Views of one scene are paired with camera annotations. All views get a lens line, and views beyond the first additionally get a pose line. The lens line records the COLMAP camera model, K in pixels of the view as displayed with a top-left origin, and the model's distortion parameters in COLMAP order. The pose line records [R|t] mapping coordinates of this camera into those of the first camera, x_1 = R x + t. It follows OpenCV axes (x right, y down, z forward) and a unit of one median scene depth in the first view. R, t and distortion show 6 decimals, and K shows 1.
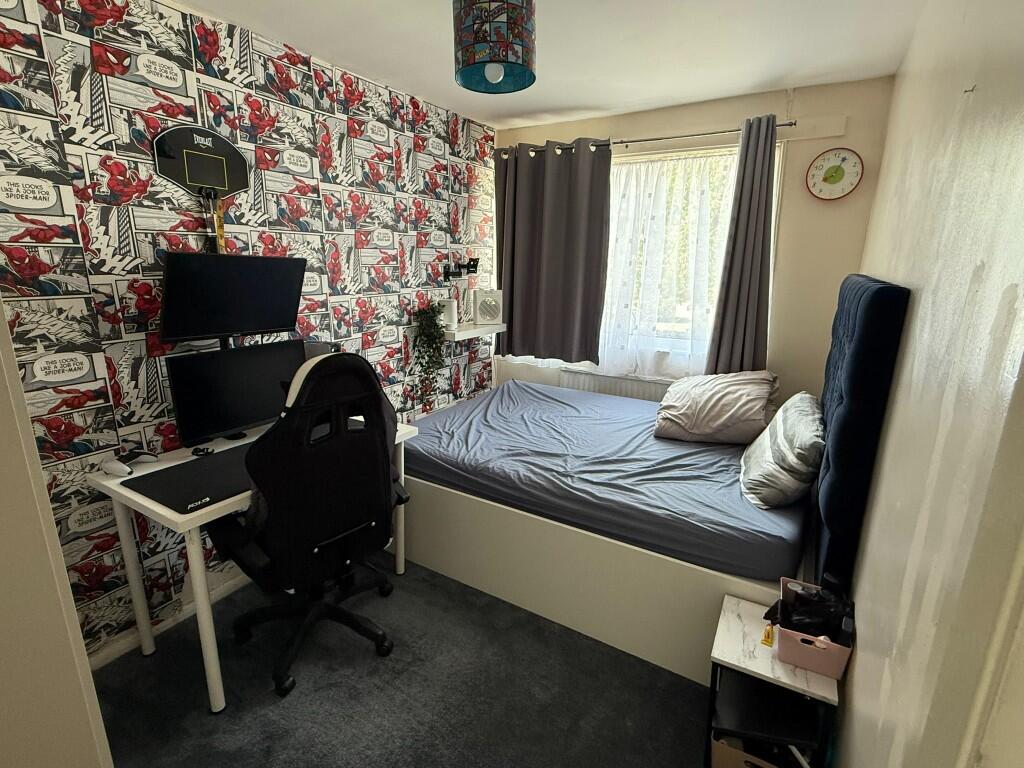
lens RADIAL K [[502.5, 0, 511.3], [0, 502.5, 381.9], [0, 0, 1]] dist [-0.002257, -0.000433]
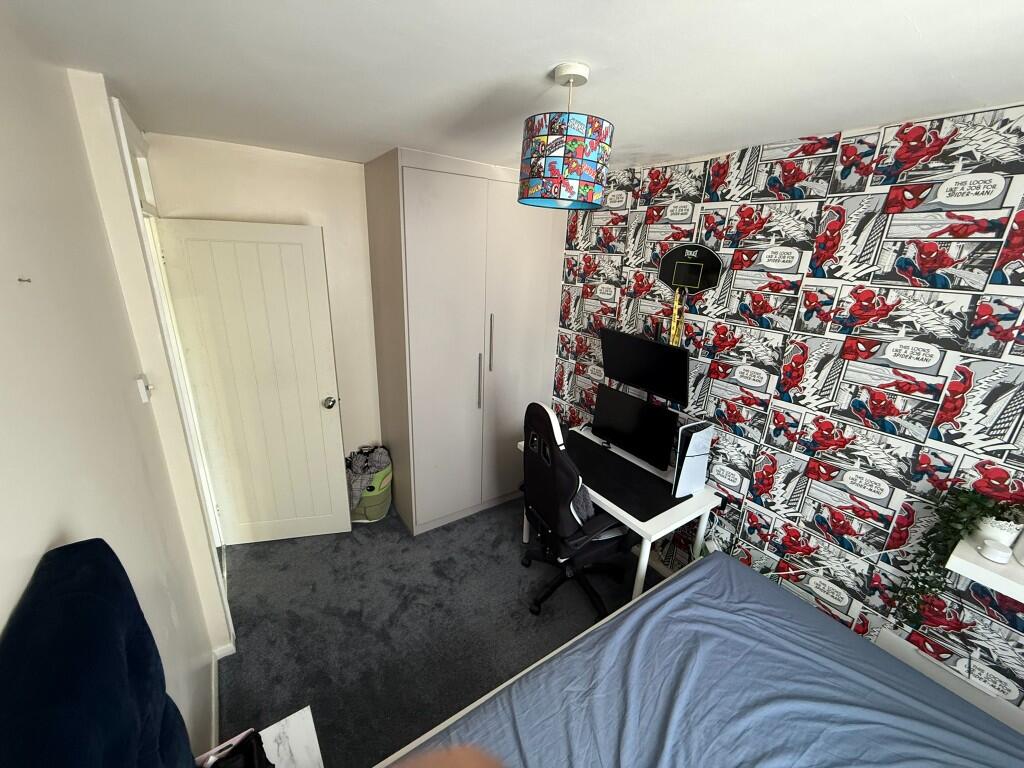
lens RADIAL K [[408.7, 0, 511.9], [0, 408.7, 385.7], [0, 0, 1]] dist [0.000309, -0.000071]
pose [[-0.424734, 0.254517, -0.868805, 0.585815], [-0.261619, 0.884217, 0.386930, -0.431388], [0.866693, 0.391638, -0.308970, 0.983859]]
